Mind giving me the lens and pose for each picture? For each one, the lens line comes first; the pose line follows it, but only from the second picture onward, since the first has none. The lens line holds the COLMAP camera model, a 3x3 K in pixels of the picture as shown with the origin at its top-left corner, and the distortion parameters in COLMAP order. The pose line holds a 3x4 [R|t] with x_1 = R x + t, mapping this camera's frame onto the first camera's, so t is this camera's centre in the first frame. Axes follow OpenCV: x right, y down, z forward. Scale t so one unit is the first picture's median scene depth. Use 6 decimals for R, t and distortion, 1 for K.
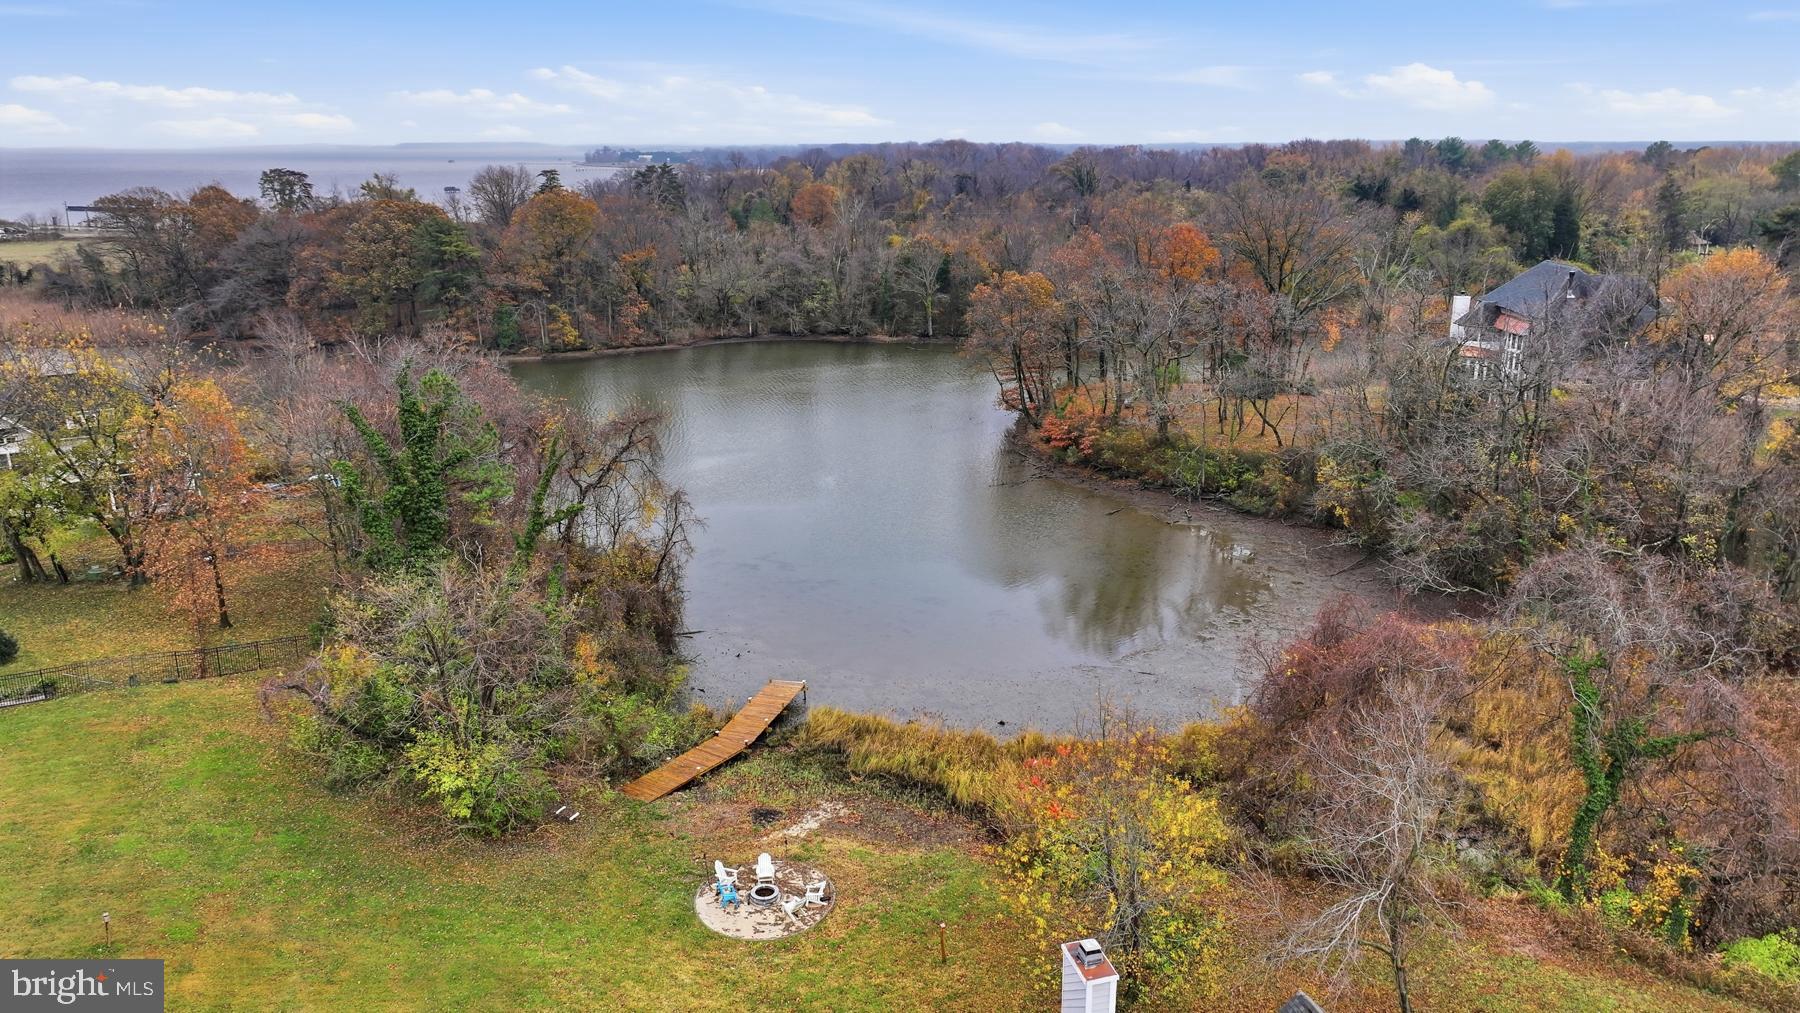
lens RADIAL K [[1272.4, 0, 908.1], [0, 1272.4, 496.0], [0, 0, 1]] dist [0.004474, 0.000406]
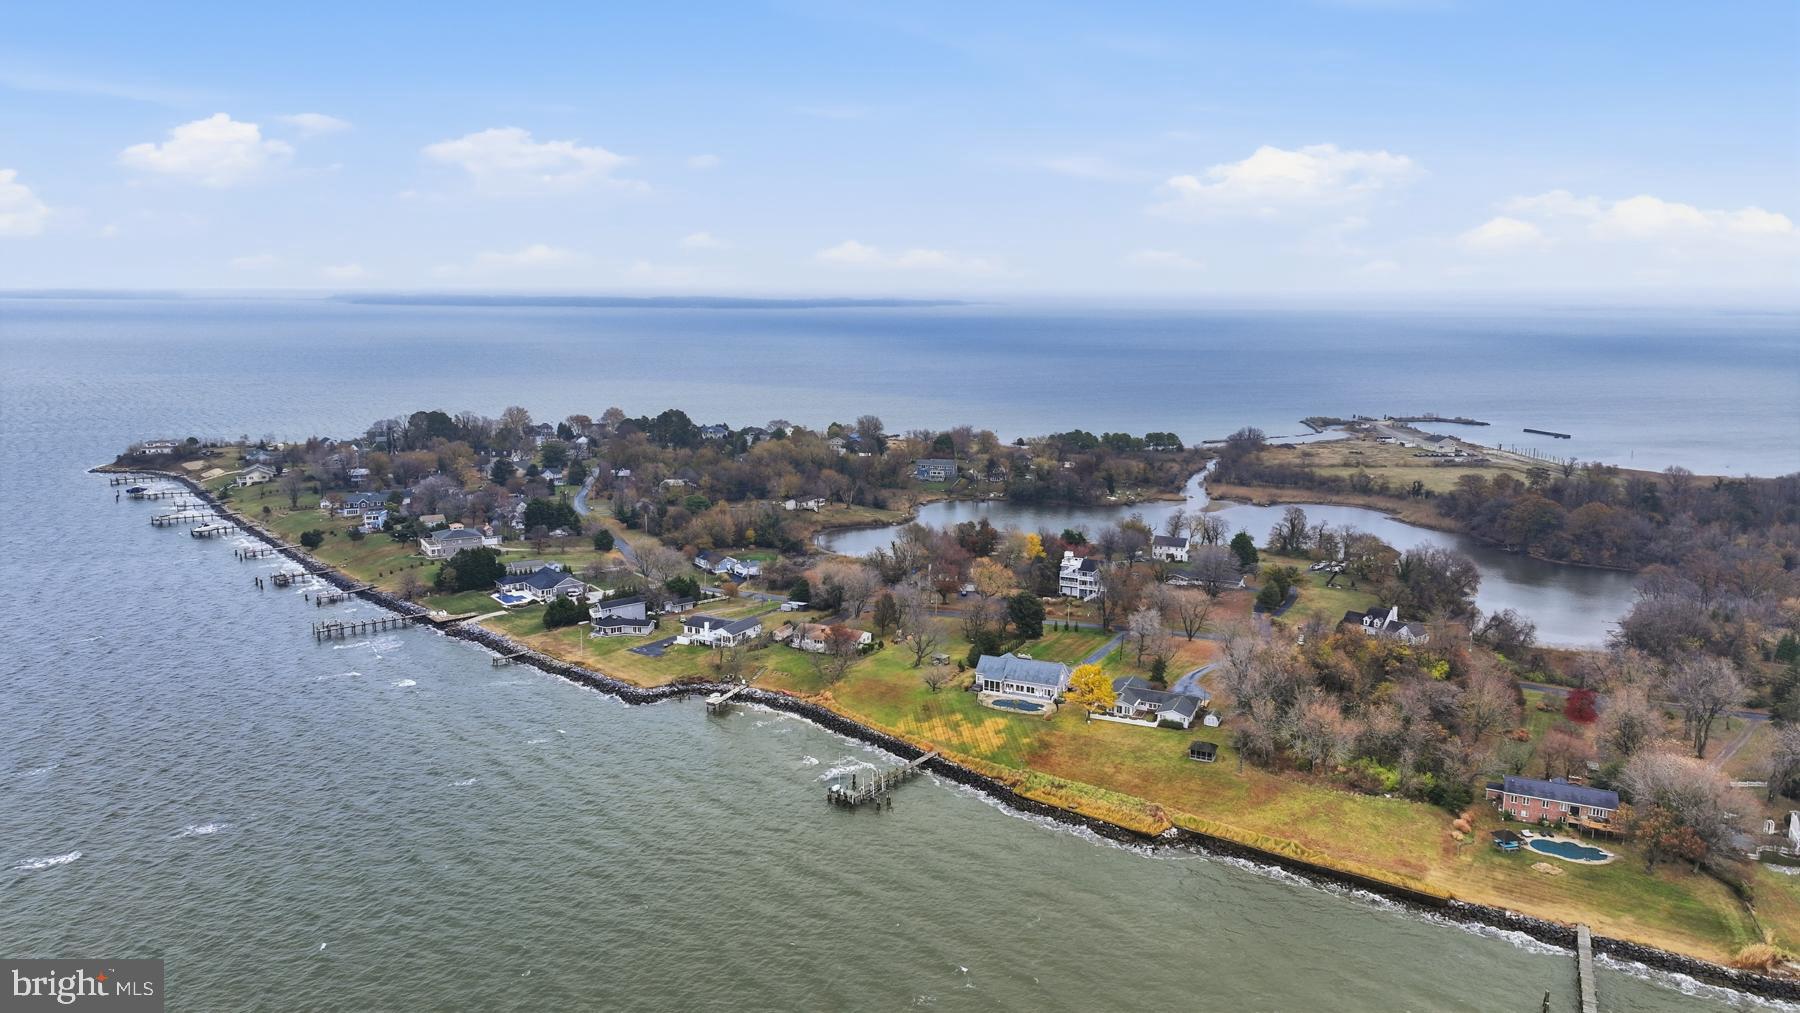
lens RADIAL K [[1272.4, 0, 908.1], [0, 1272.4, 496.0], [0, 0, 1]] dist [0.004474, 0.000406]
pose [[0.453851, 0.144732, -0.879245, 2.268698], [-0.245849, 0.968761, 0.032564, 0.014833], [0.856491, 0.201382, 0.475256, -2.389558]]
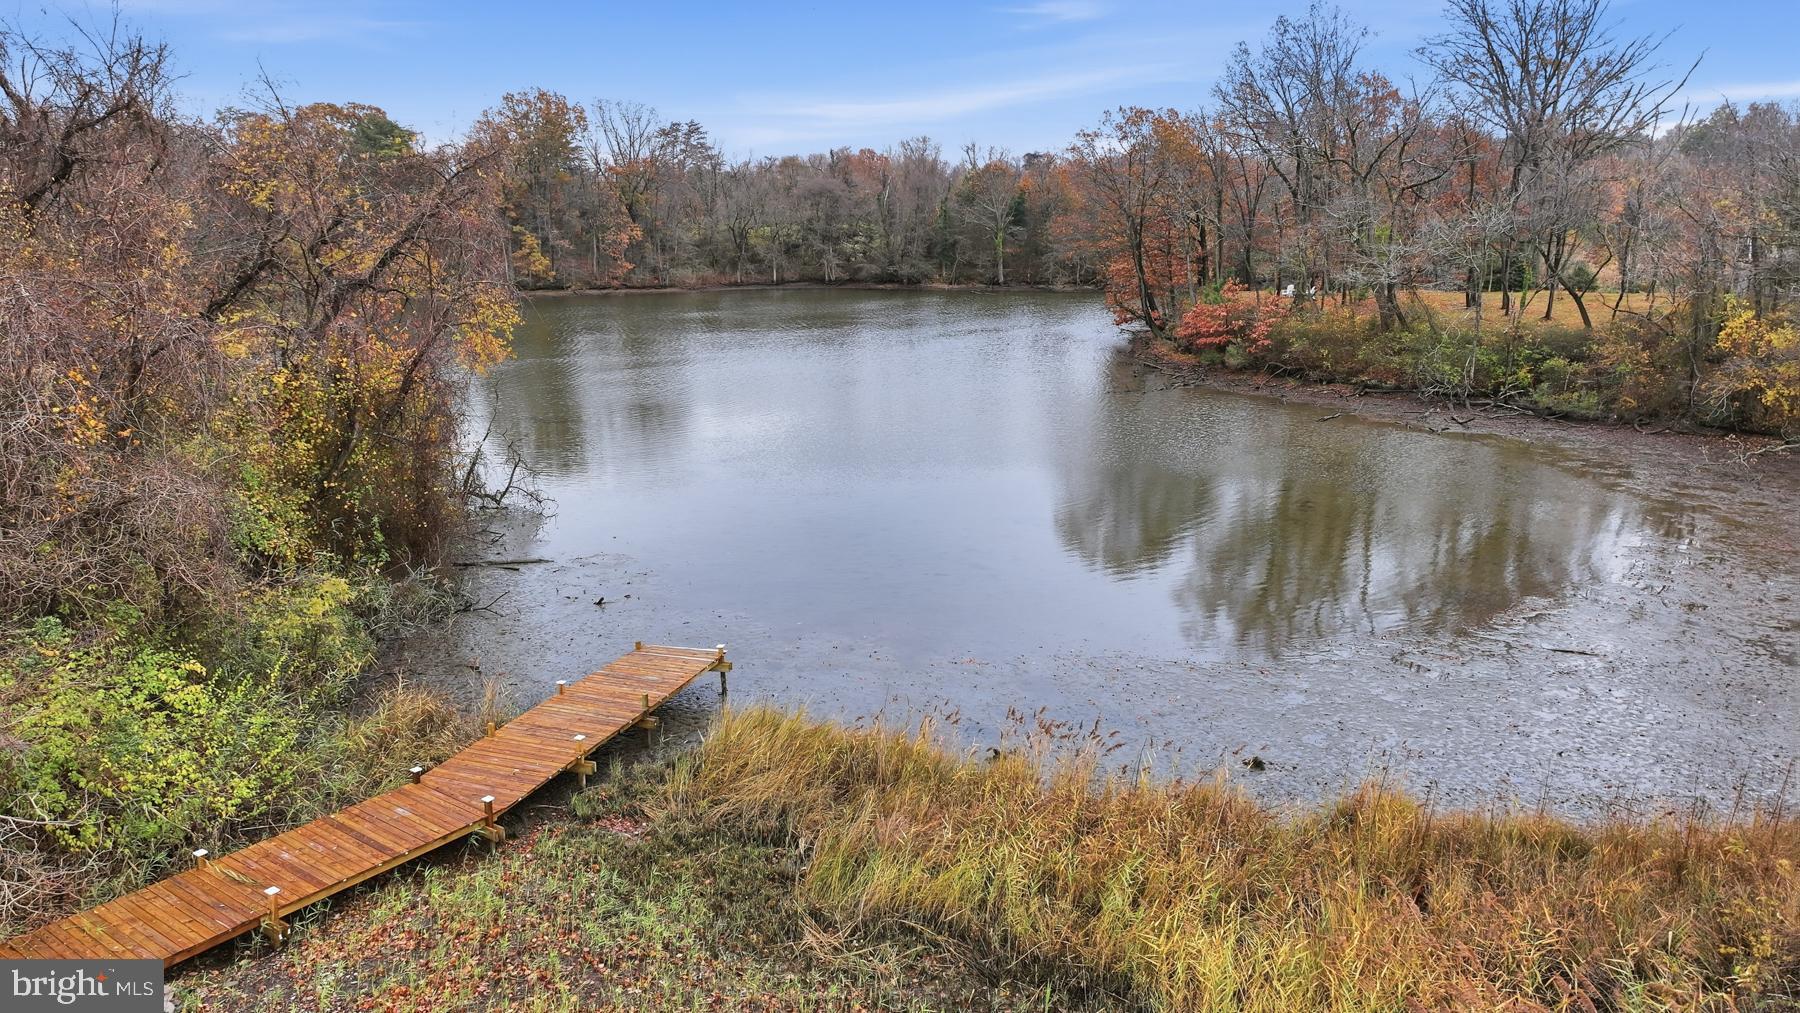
lens RADIAL K [[1272.4, 0, 908.1], [0, 1272.4, 496.0], [0, 0, 1]] dist [0.004474, 0.000406]
pose [[0.998902, 0.011602, -0.045395, -0.004595], [-0.013547, 0.998993, -0.042778, 0.070421], [0.044853, 0.043346, 0.998053, 0.373561]]
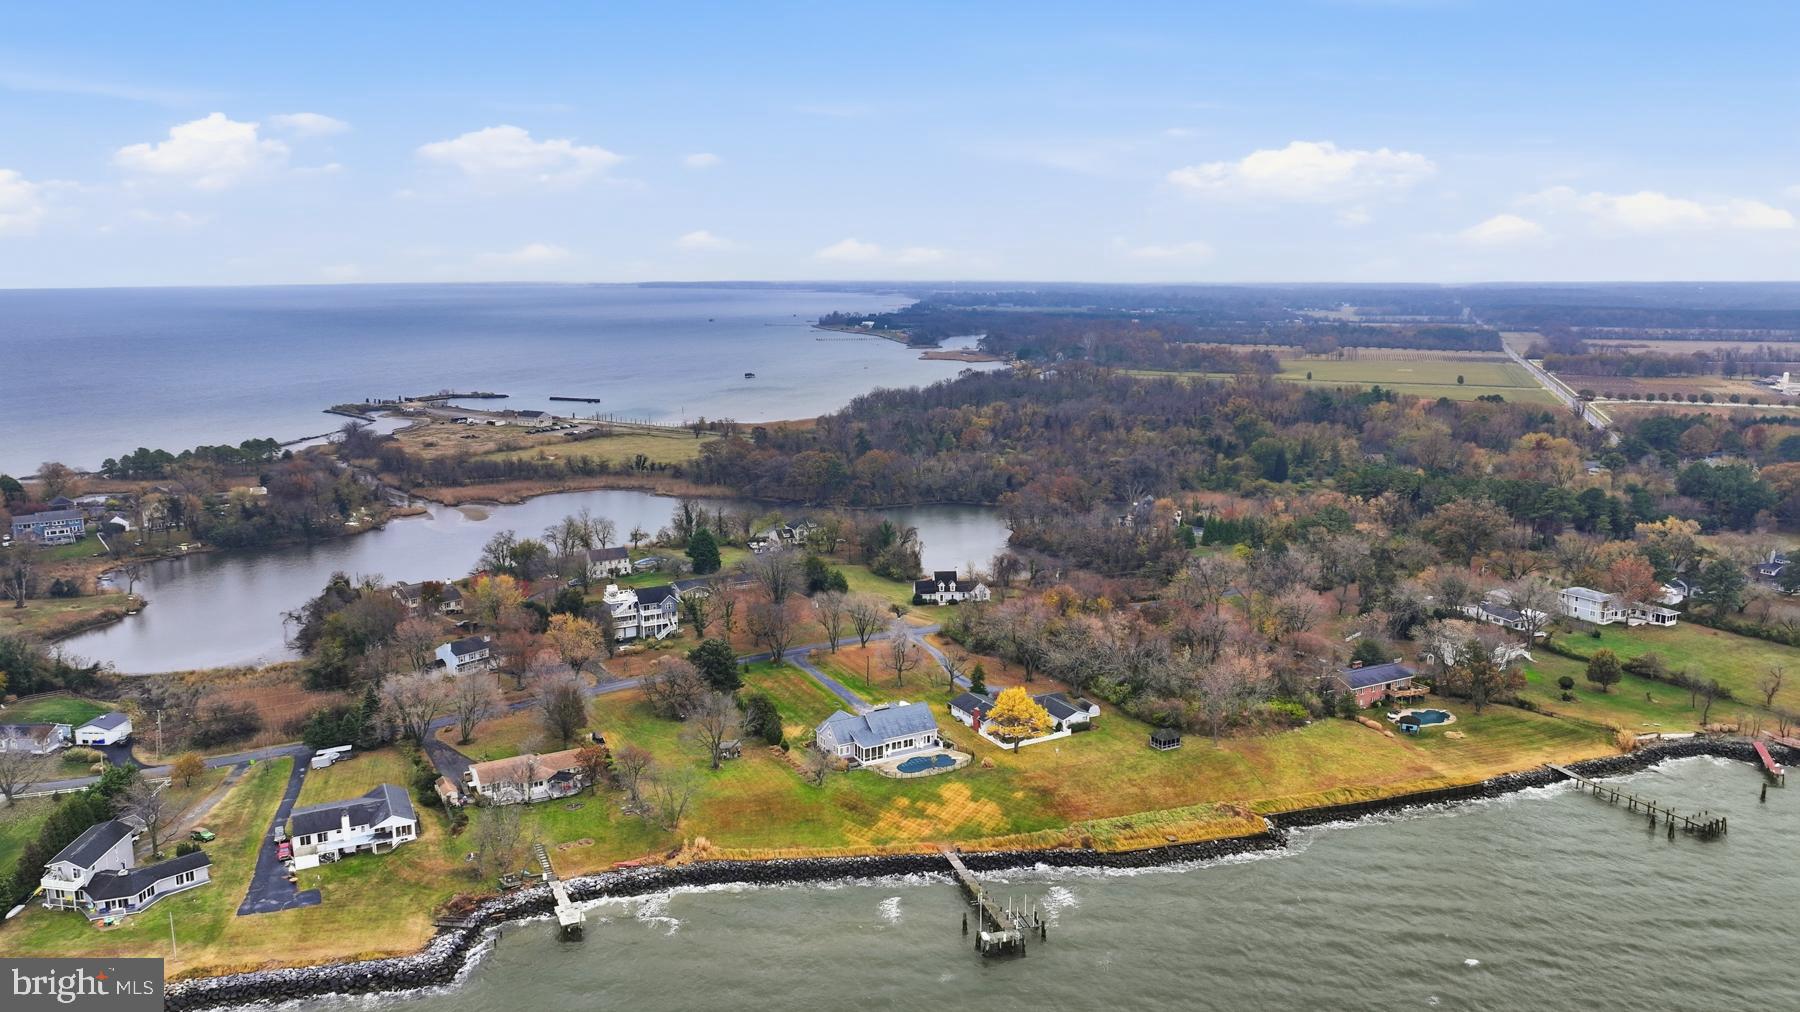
lens RADIAL K [[1272.4, 0, 908.1], [0, 1272.4, 495.5], [0, 0, 1]] dist [0.004474, 0.000406]
pose [[0.988502, 0.027519, -0.148680, 0.387413], [-0.041749, 0.994748, -0.093454, 0.215367], [0.145328, 0.098587, 0.984459, -3.025393]]
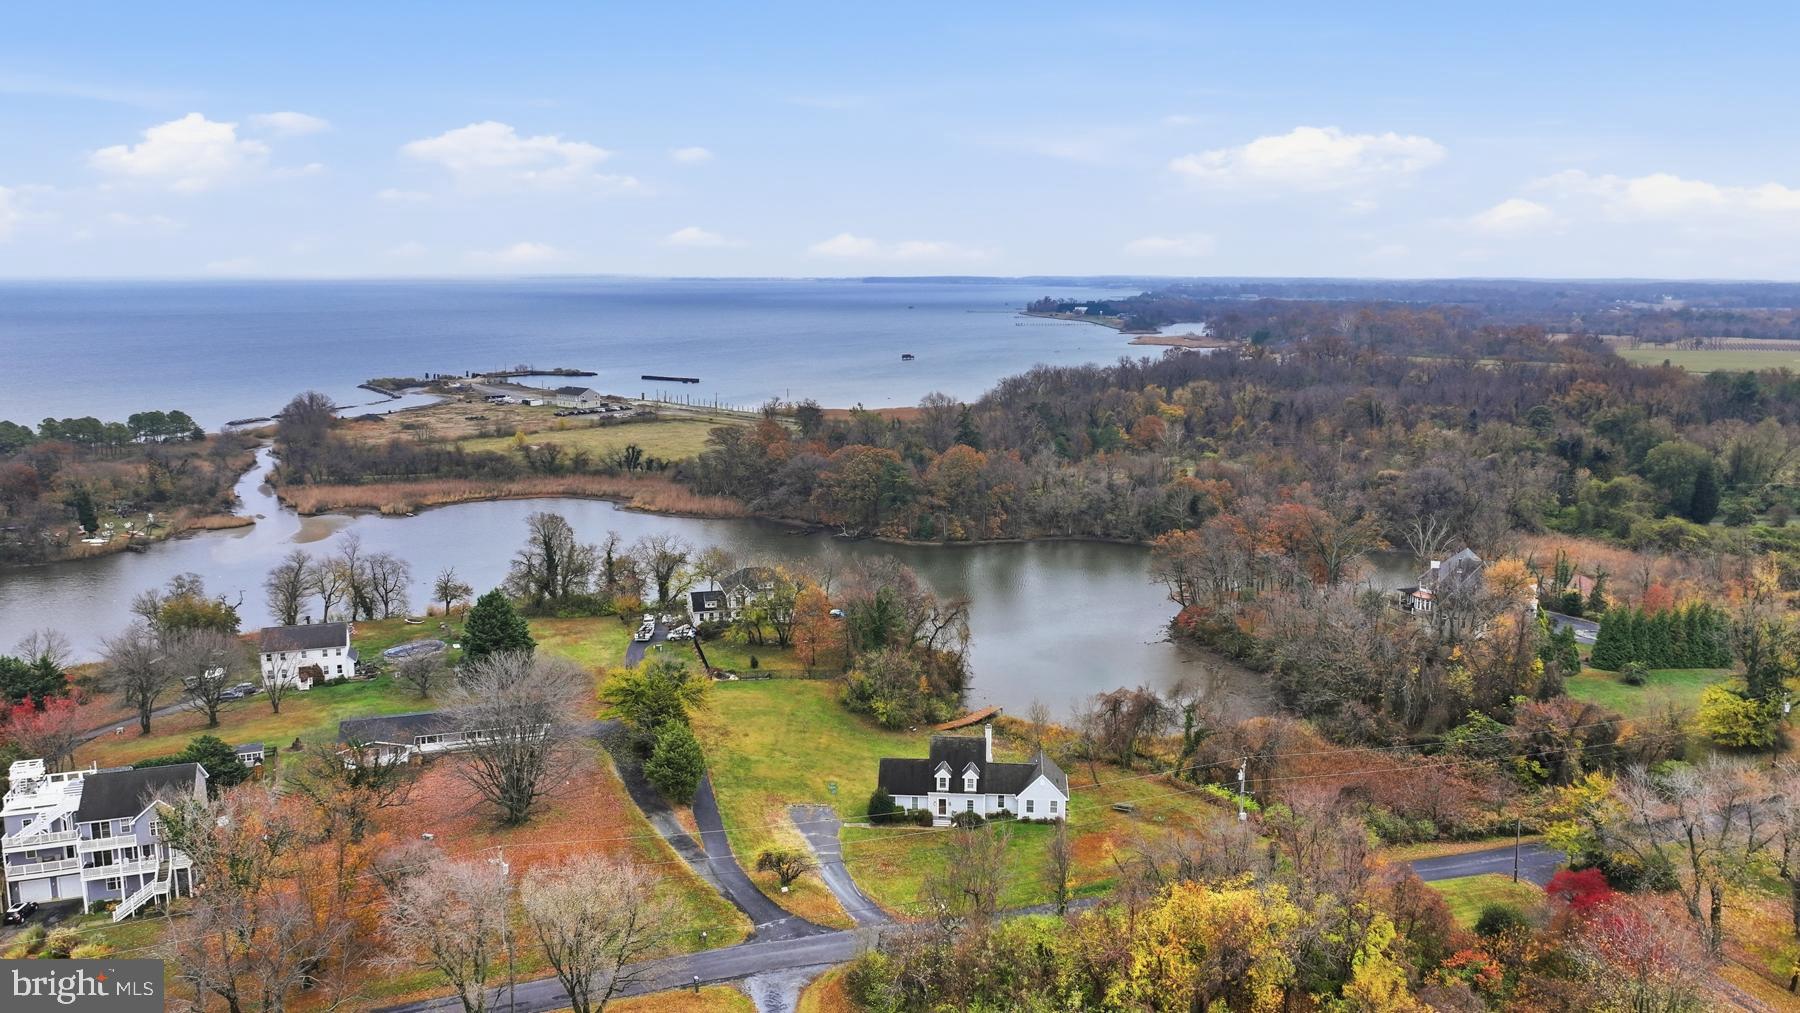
lens RADIAL K [[1288.3, 0, 905.5], [0, 1288.3, 500.5], [0, 0, 1]] dist [-0.000973, 0.005529]
pose [[0.943008, 0.059257, -0.327453, 0.372170], [-0.090675, 0.992539, -0.081514, -0.031189], [0.320179, 0.106560, 0.941345, -1.066981]]
